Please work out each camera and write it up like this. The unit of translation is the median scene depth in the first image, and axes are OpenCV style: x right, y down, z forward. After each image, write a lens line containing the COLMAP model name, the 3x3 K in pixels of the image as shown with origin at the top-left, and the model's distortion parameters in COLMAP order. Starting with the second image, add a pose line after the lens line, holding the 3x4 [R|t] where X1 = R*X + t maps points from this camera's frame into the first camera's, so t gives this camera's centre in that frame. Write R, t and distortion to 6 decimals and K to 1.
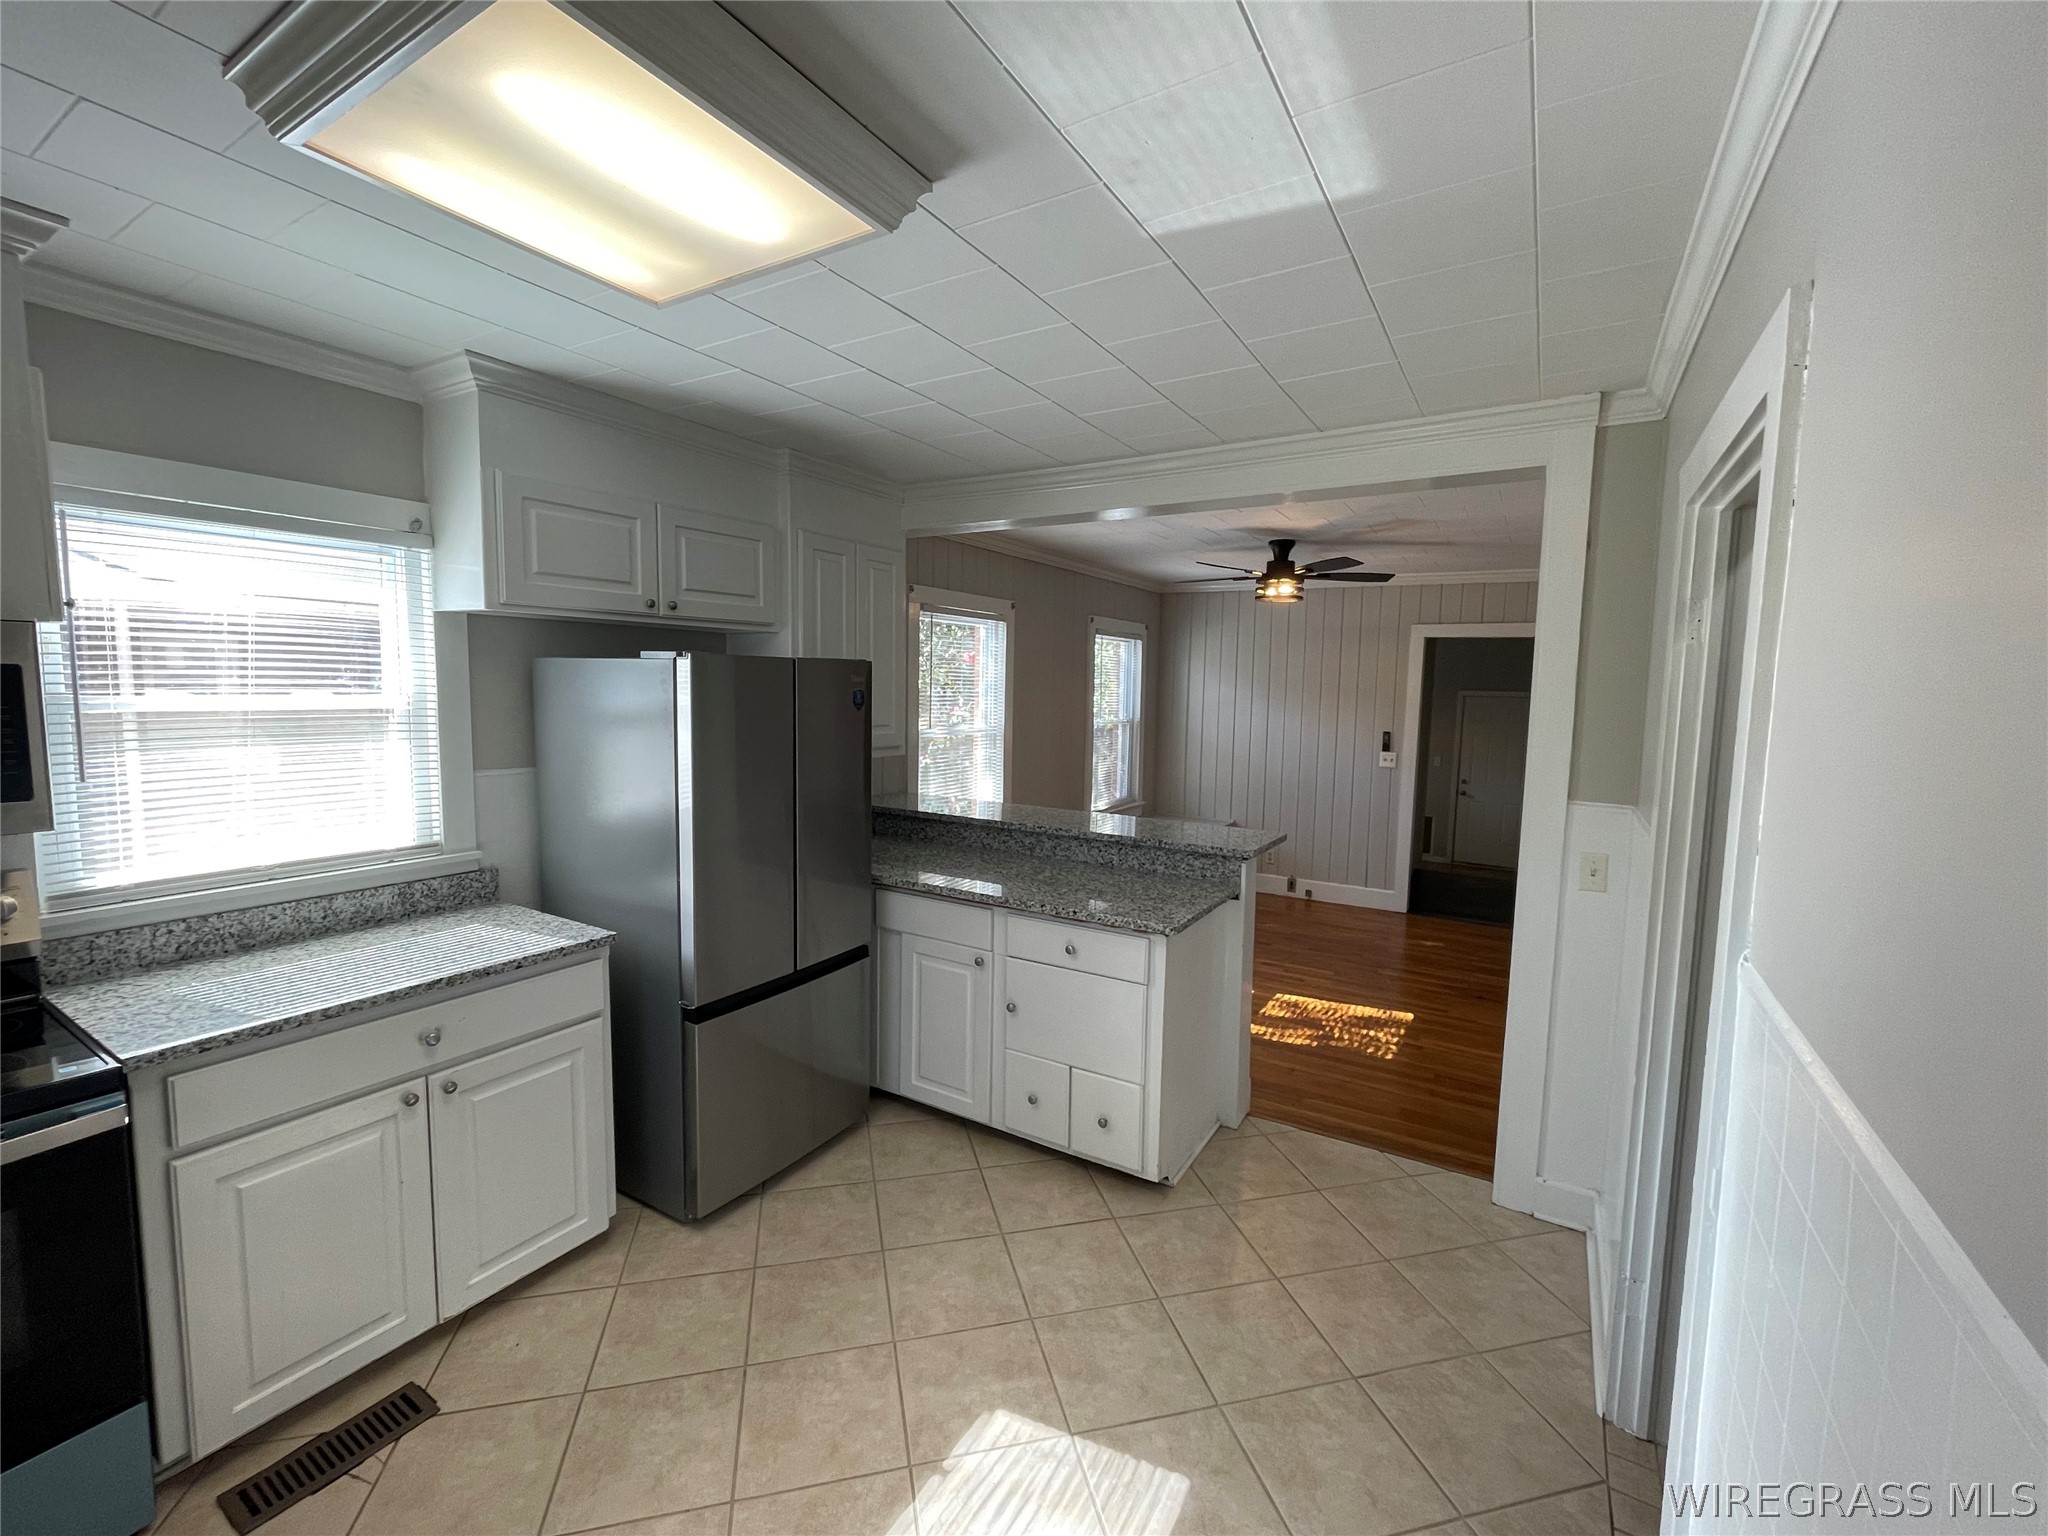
lens RADIAL K [[861.5, 0, 1025.0], [0, 861.5, 763.7], [0, 0, 1]] dist [-0.001846, -0.000021]
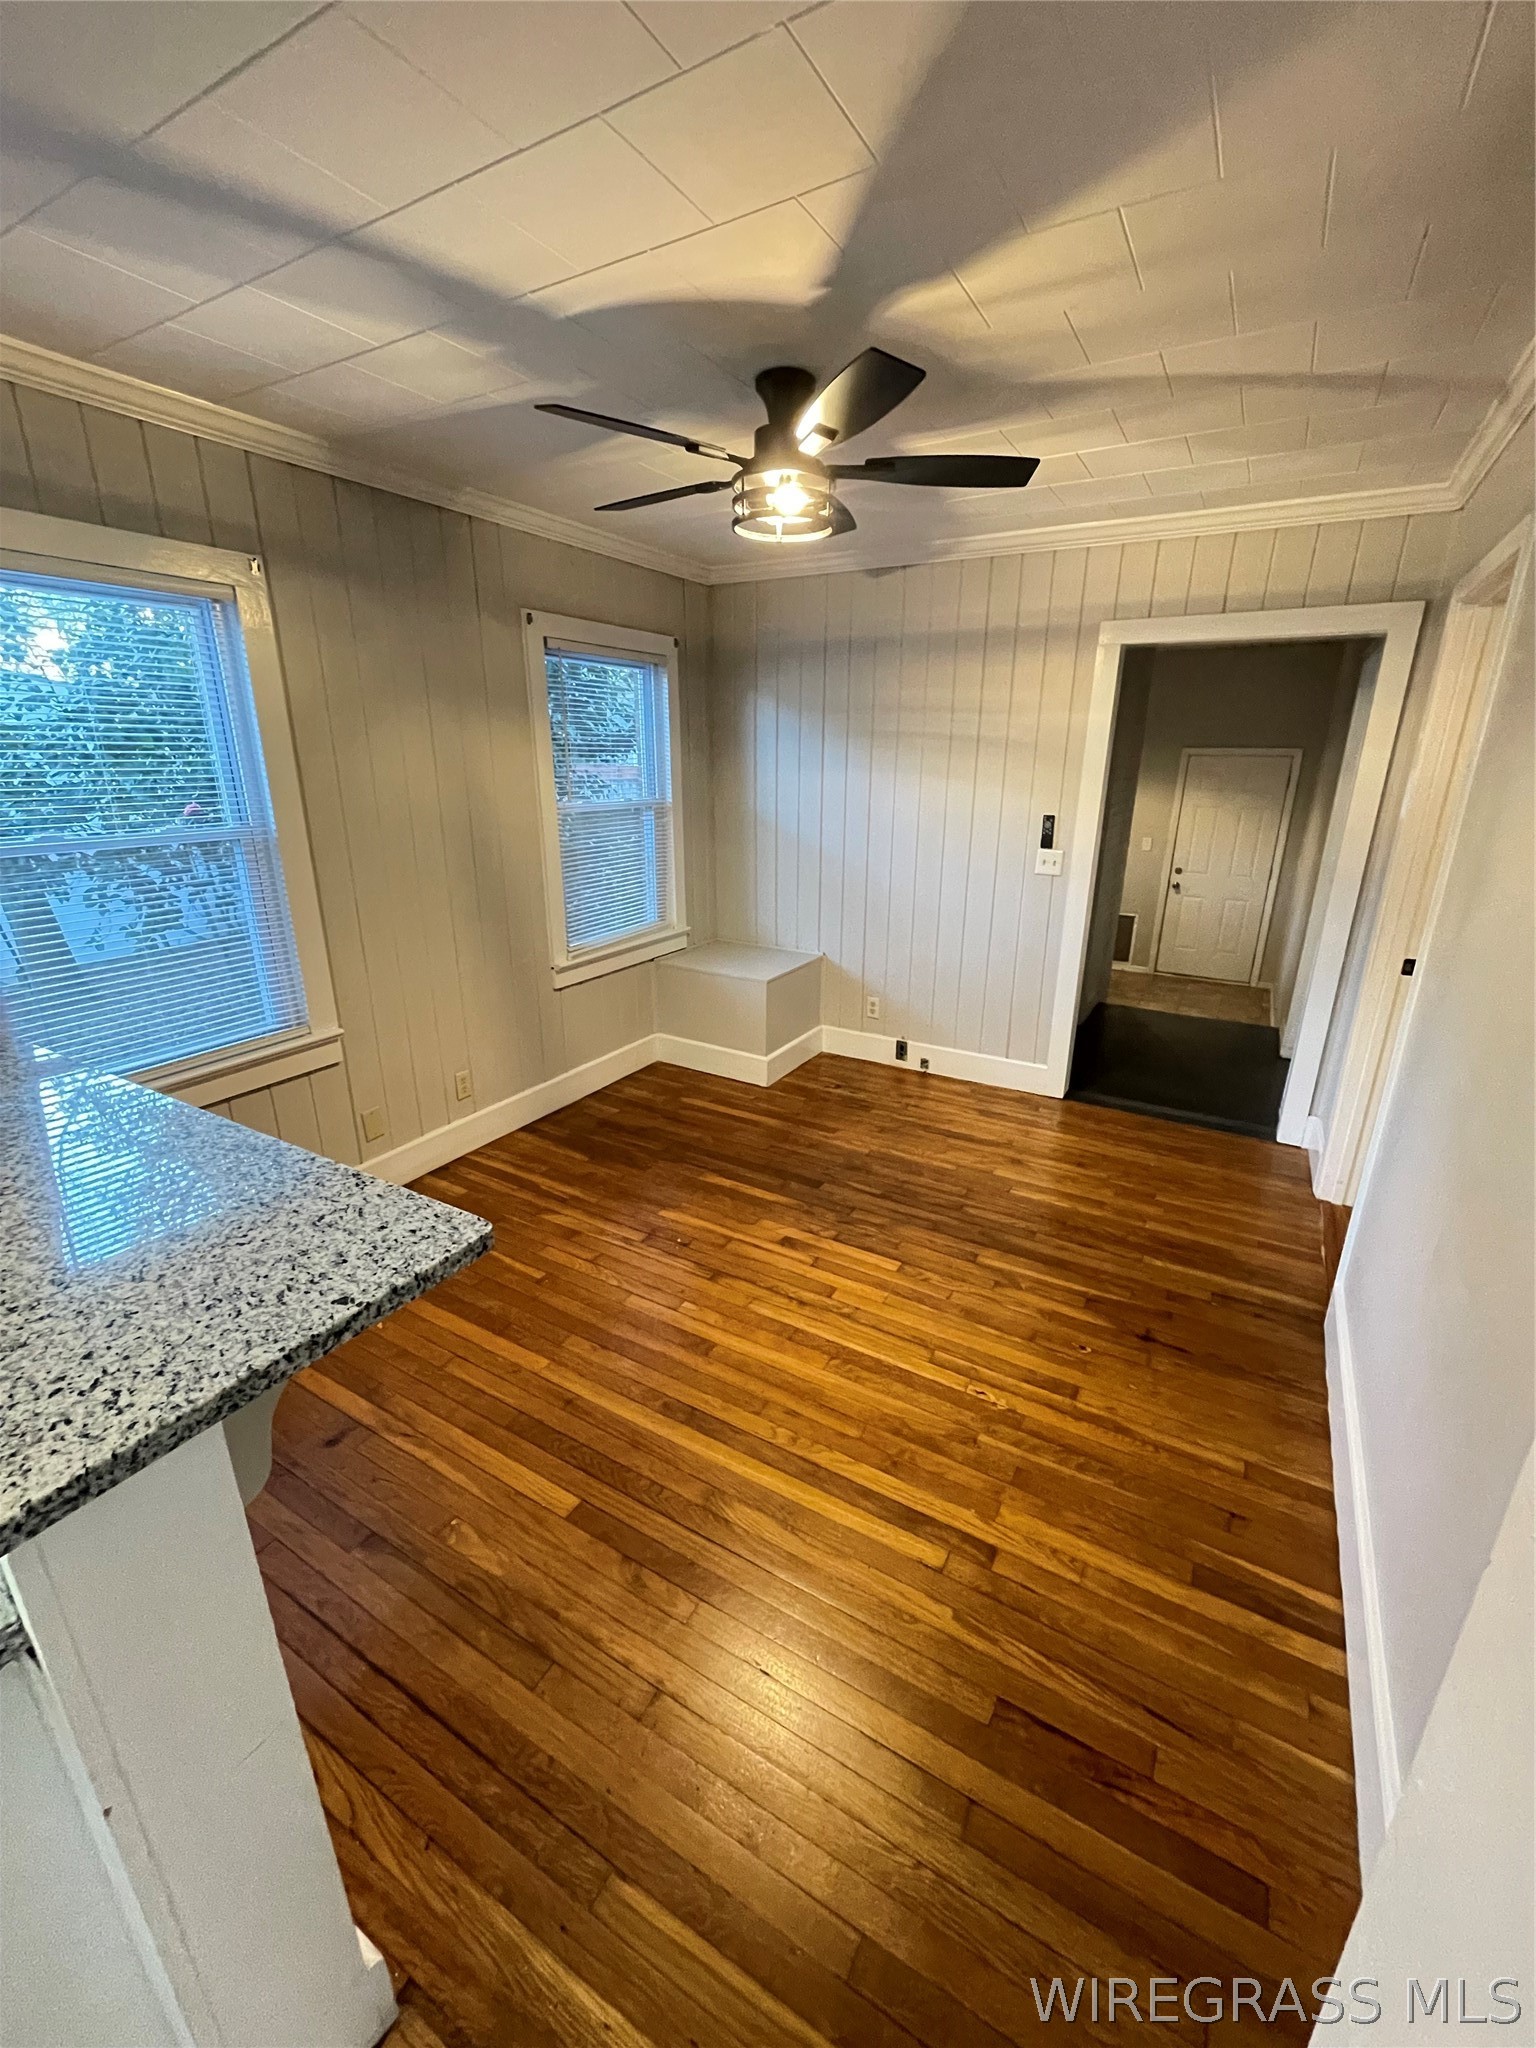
lens RADIAL K [[825.3, 0, 769.9], [0, 825.3, 1024.9], [0, 0, 1]] dist [-0.003540, 0.000139]
pose [[0.999792, -0.019038, 0.007319, 0.464331], [0.016928, 0.974697, 0.222887, -0.054844], [-0.011377, -0.222716, 0.974817, 0.865045]]
